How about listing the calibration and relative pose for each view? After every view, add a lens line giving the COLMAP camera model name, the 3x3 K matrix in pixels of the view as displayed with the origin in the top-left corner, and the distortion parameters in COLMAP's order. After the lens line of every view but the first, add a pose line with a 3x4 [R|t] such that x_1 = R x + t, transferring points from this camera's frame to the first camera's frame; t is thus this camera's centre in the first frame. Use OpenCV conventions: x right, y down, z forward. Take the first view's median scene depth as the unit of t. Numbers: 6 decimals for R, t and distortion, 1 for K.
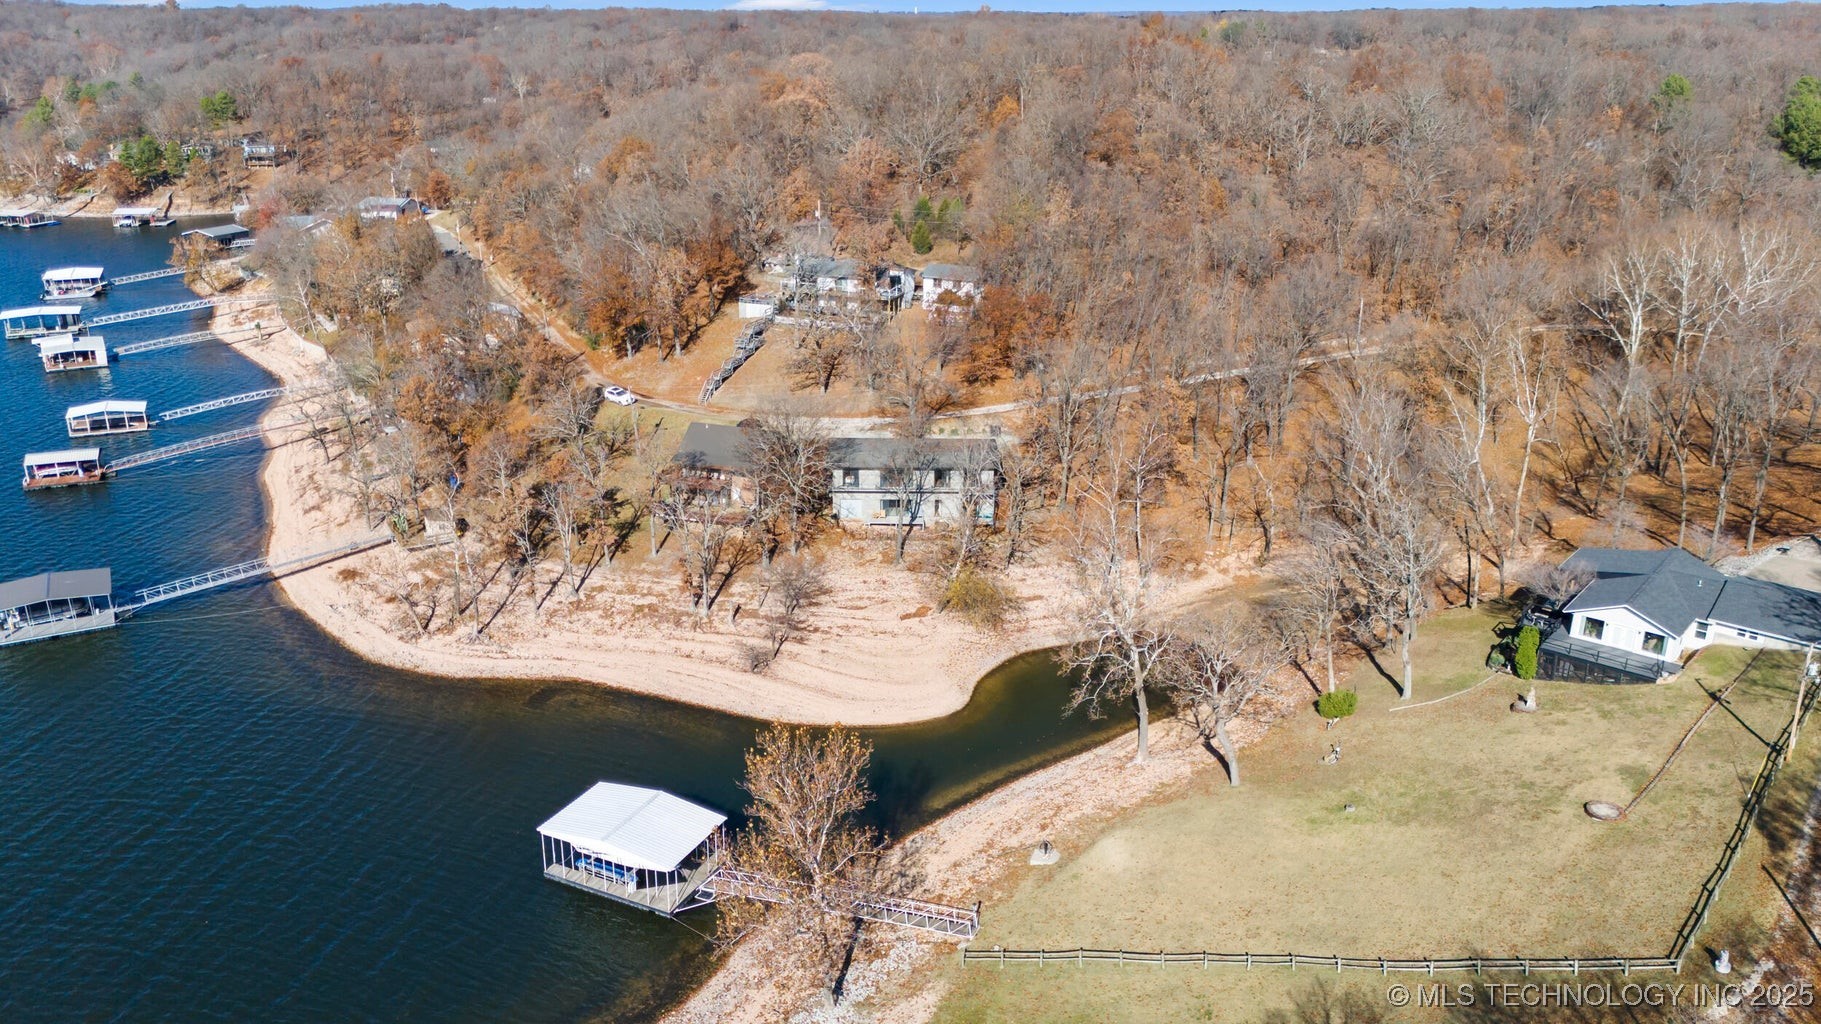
lens RADIAL K [[1286.3, 0, 910.9], [0, 1286.3, 511.8], [0, 0, 1]] dist [0.009193, 0.000867]
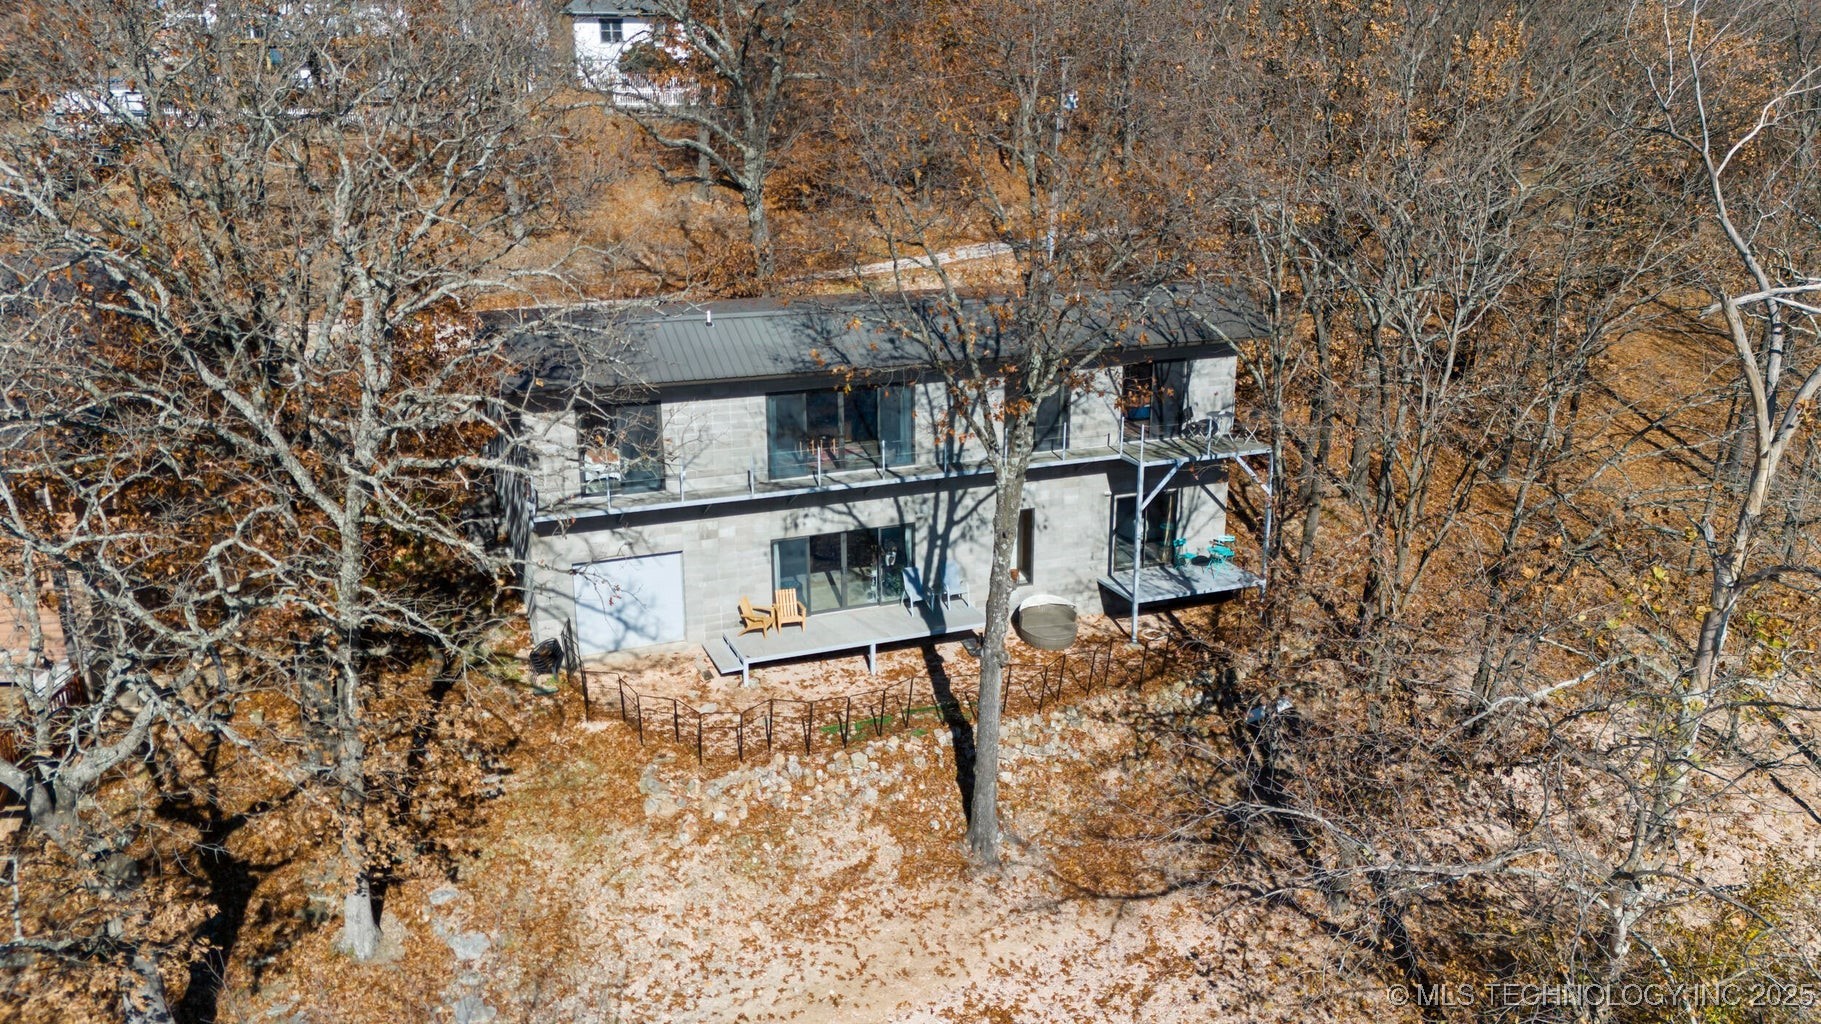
lens RADIAL K [[1286.3, 0, 909.6], [0, 1286.3, 511.8], [0, 0, 1]] dist [0.009193, 0.000867]
pose [[0.920135, -0.114709, 0.374425, -0.080545], [0.137110, 0.989984, -0.033649, -0.004265], [-0.366815, 0.082299, 0.926647, 0.804299]]
